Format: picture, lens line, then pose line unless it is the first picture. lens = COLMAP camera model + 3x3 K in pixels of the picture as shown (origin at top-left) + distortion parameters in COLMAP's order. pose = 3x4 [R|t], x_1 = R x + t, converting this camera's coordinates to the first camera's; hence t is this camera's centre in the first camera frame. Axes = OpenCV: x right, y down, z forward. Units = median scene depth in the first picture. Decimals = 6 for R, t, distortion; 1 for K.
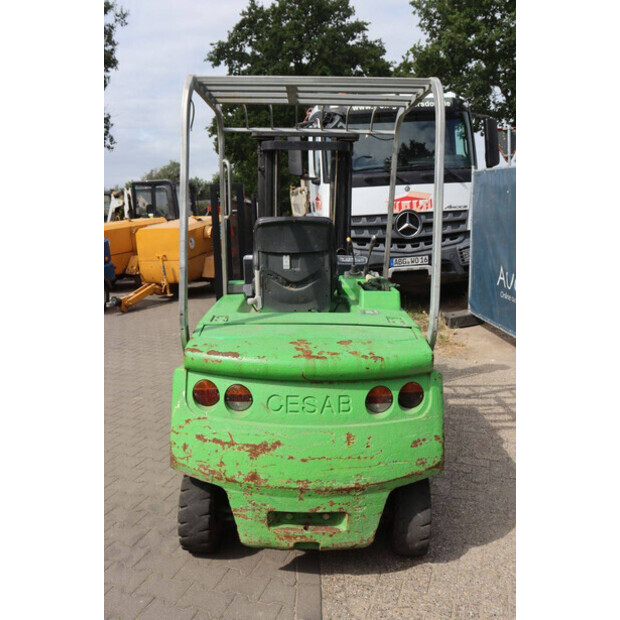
lens RADIAL K [[585.1, 0, 272.1], [0, 585.1, 309.2], [0, 0, 1]] dist [-0.104960, 0.129601]
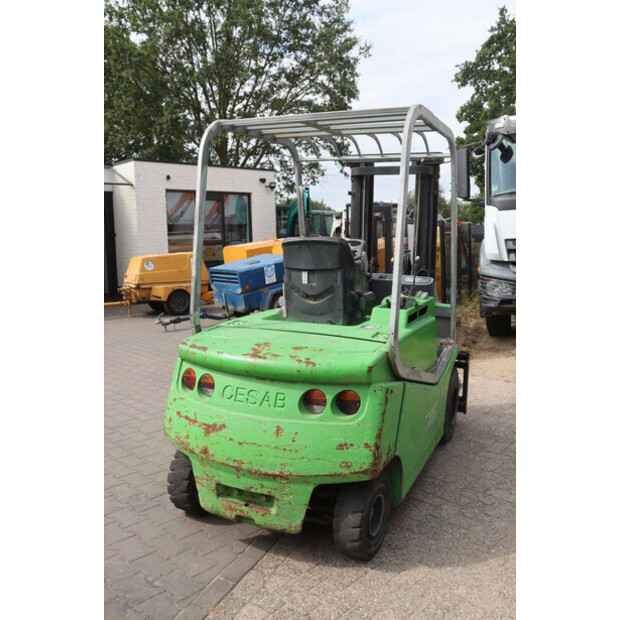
lens RADIAL K [[585.1, 0, 272.1], [0, 585.1, 309.2], [0, 0, 1]] dist [-0.104960, 0.129601]
pose [[0.899454, 0.059854, -0.432897, 0.571495], [-0.075876, 0.996920, -0.019815, 0.008673], [0.430378, 0.050669, 0.901225, -0.039125]]
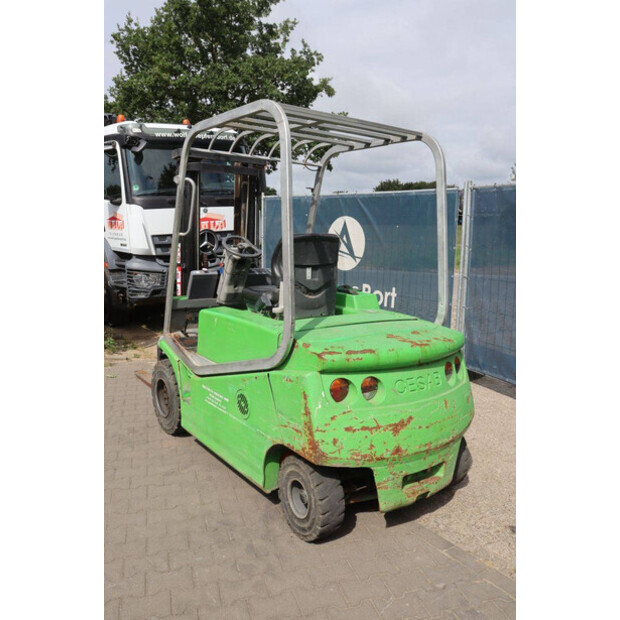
lens RADIAL K [[550.0, 0, 282.9], [0, 550.0, 311.3], [0, 0, 1]] dist [-0.109474, 0.017820]
pose [[0.799765, -0.077862, 0.595243, -0.827110], [0.091668, 0.995764, 0.007088, -0.024211], [-0.593273, 0.048896, 0.803515, 0.218376]]
